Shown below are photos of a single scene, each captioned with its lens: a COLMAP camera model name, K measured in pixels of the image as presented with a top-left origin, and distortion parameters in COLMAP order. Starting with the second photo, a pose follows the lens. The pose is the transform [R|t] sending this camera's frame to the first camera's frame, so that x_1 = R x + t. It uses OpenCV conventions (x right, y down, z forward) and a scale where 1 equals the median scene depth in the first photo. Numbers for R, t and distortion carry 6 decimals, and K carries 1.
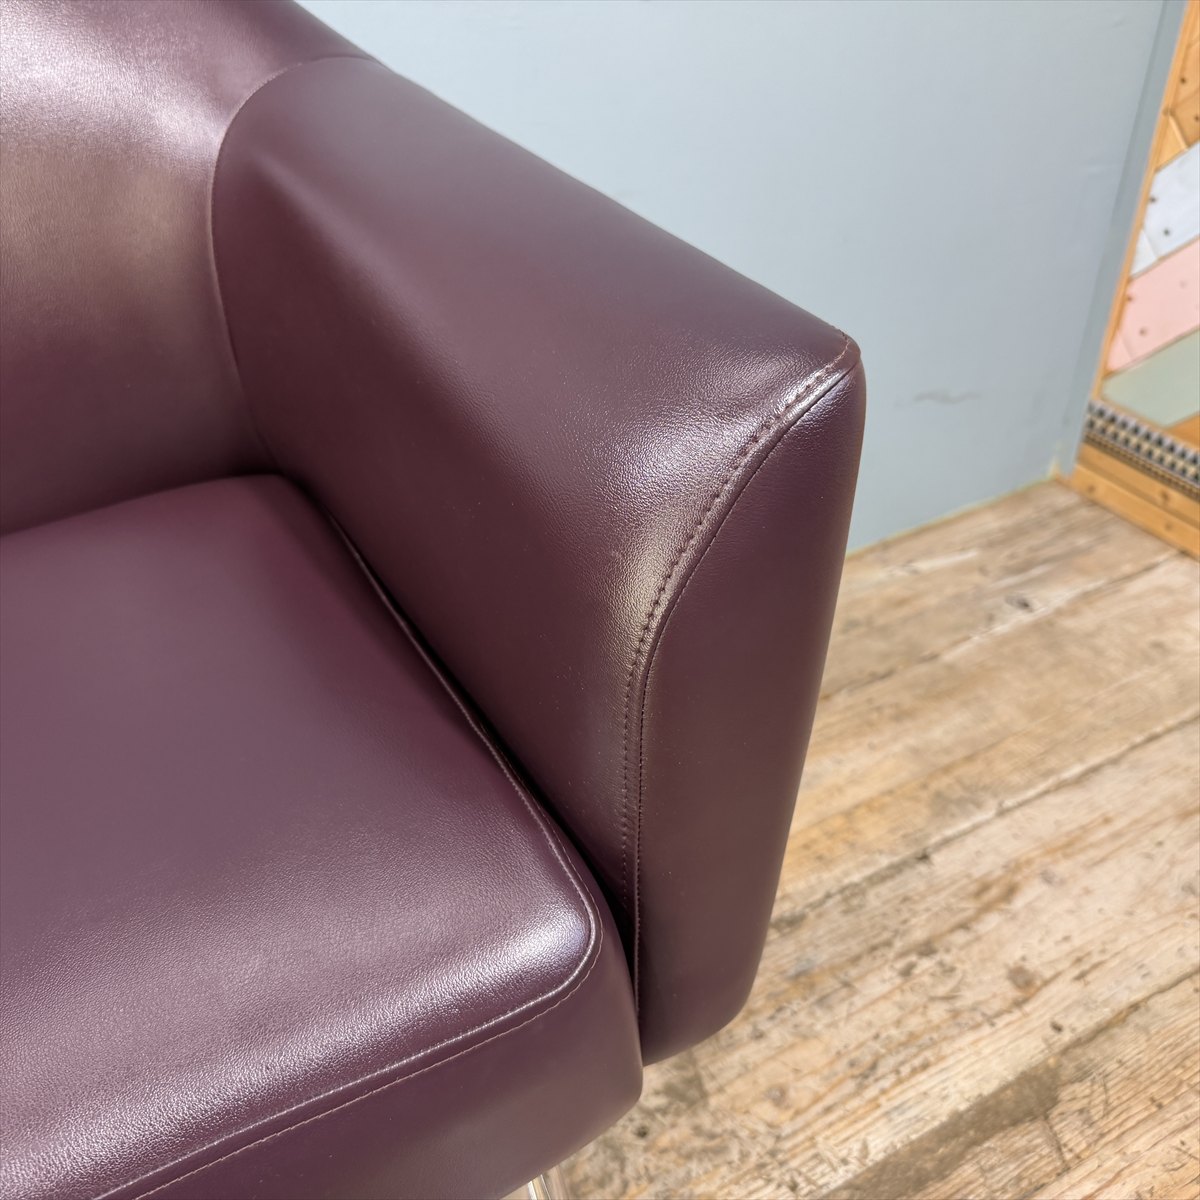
lens RADIAL K [[1144.4, 0, 594.6], [0, 1144.4, 579.4], [0, 0, 1]] dist [-0.025112, 0.000000]
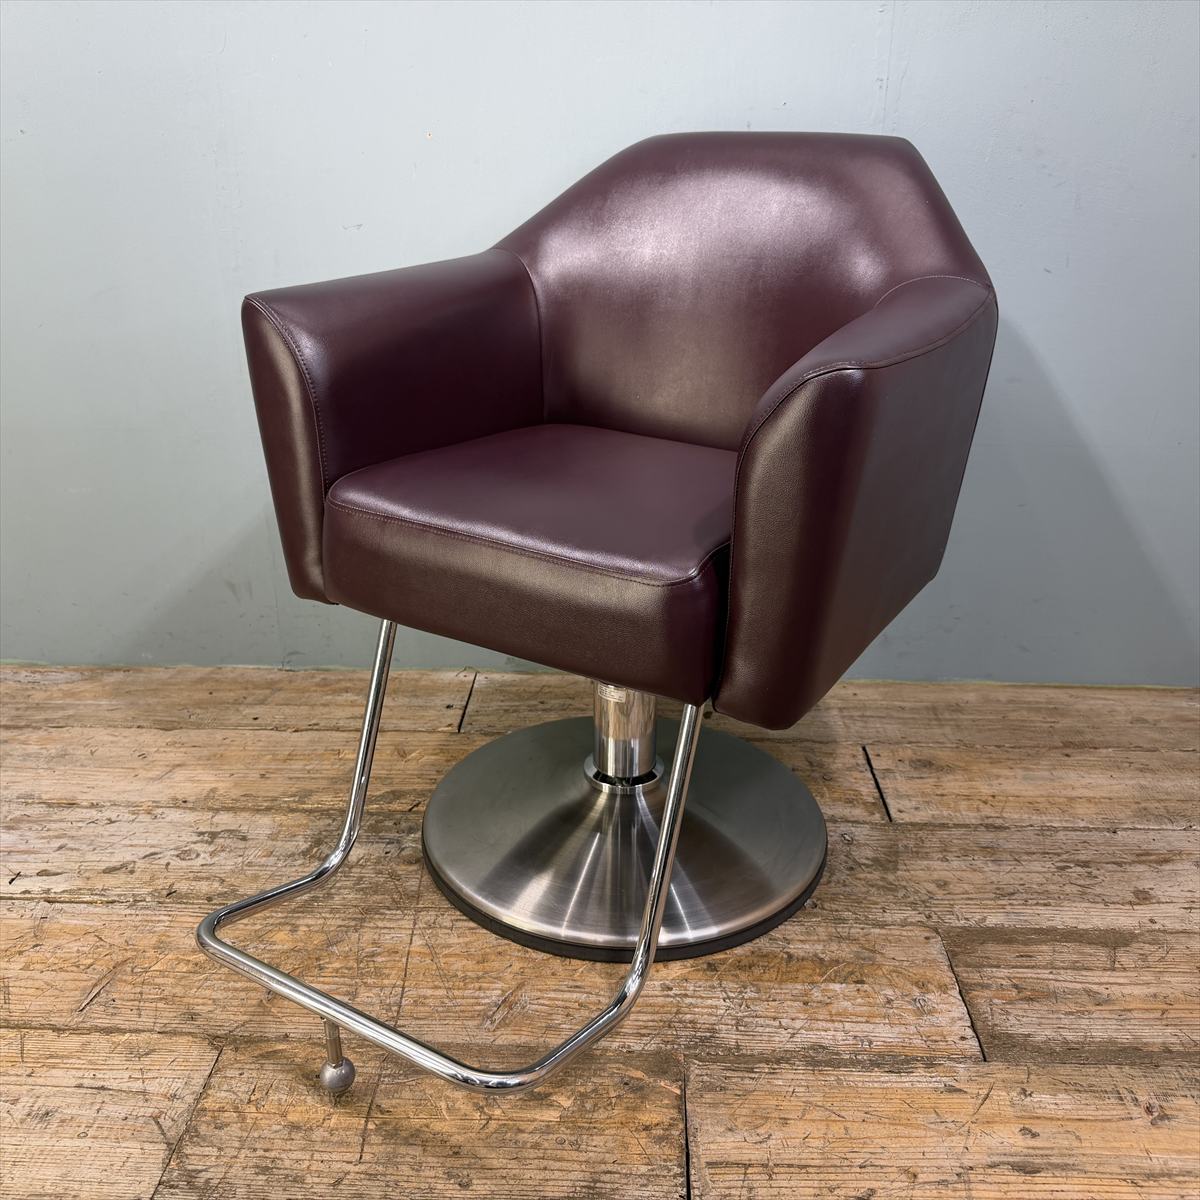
lens RADIAL K [[1144.4, 0, 579.6], [0, 1144.4, 577.9], [0, 0, 1]] dist [-0.025112, 0.000000]
pose [[0.860363, 0.218465, -0.460487, 0.363613], [-0.325757, 0.930559, -0.167159, 0.486080], [0.391992, 0.293825, 0.871785, -0.695366]]
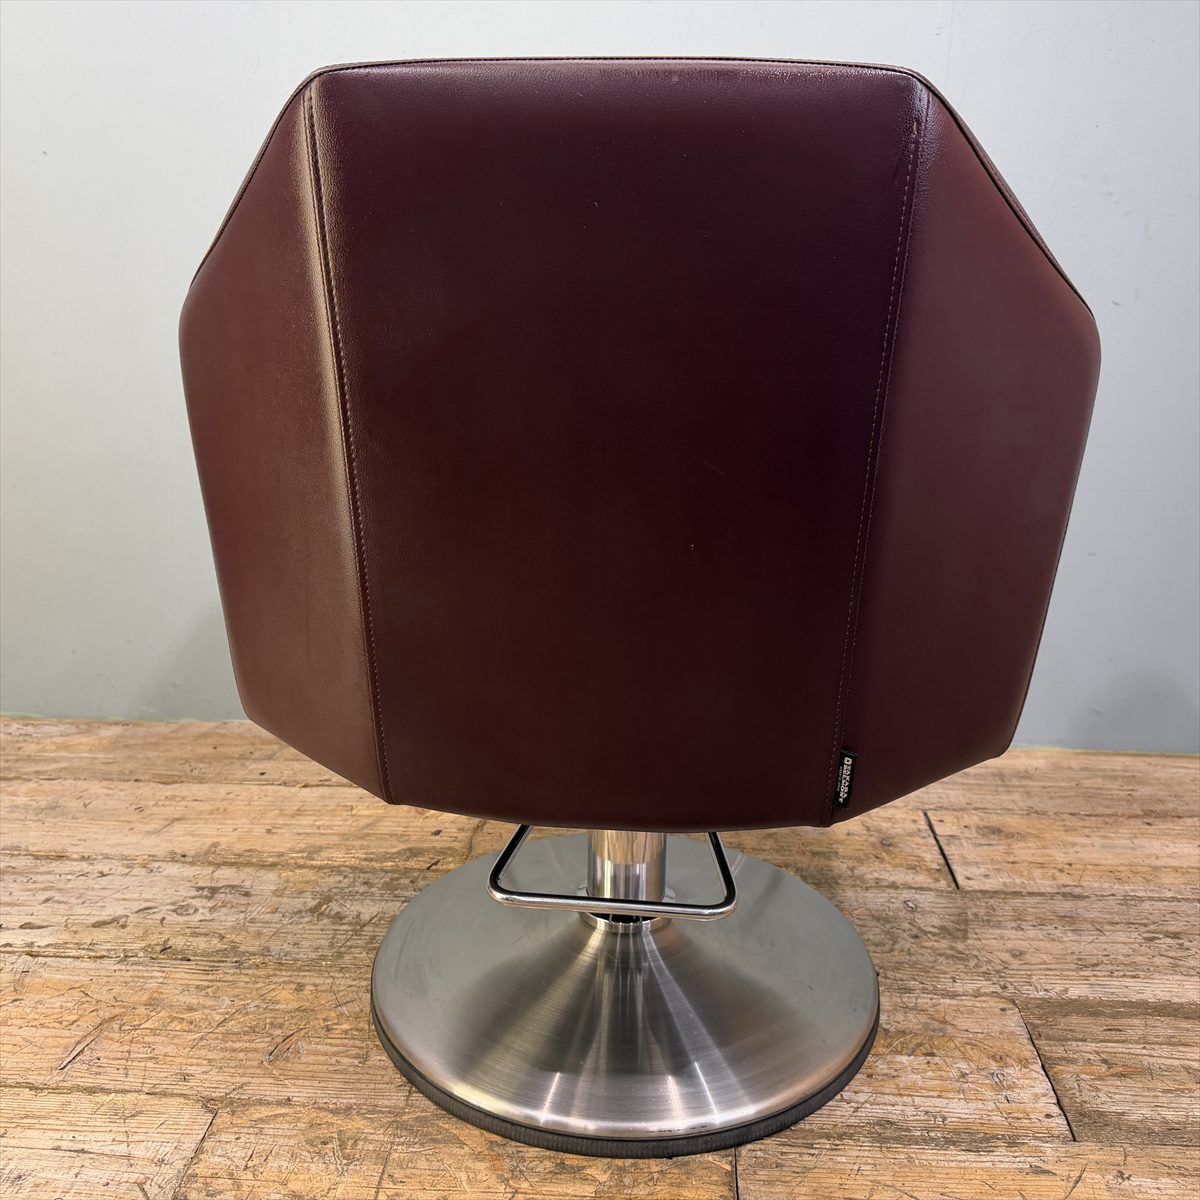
lens RADIAL K [[1213.1, 0, 586.0], [0, 1213.1, 581.9], [0, 0, 1]] dist [-0.031781, 0.000000]
pose [[0.850769, 0.189416, -0.490218, 0.352357], [-0.341000, 0.908733, -0.240674, 0.576921], [0.399890, 0.371922, 0.837712, -0.645208]]
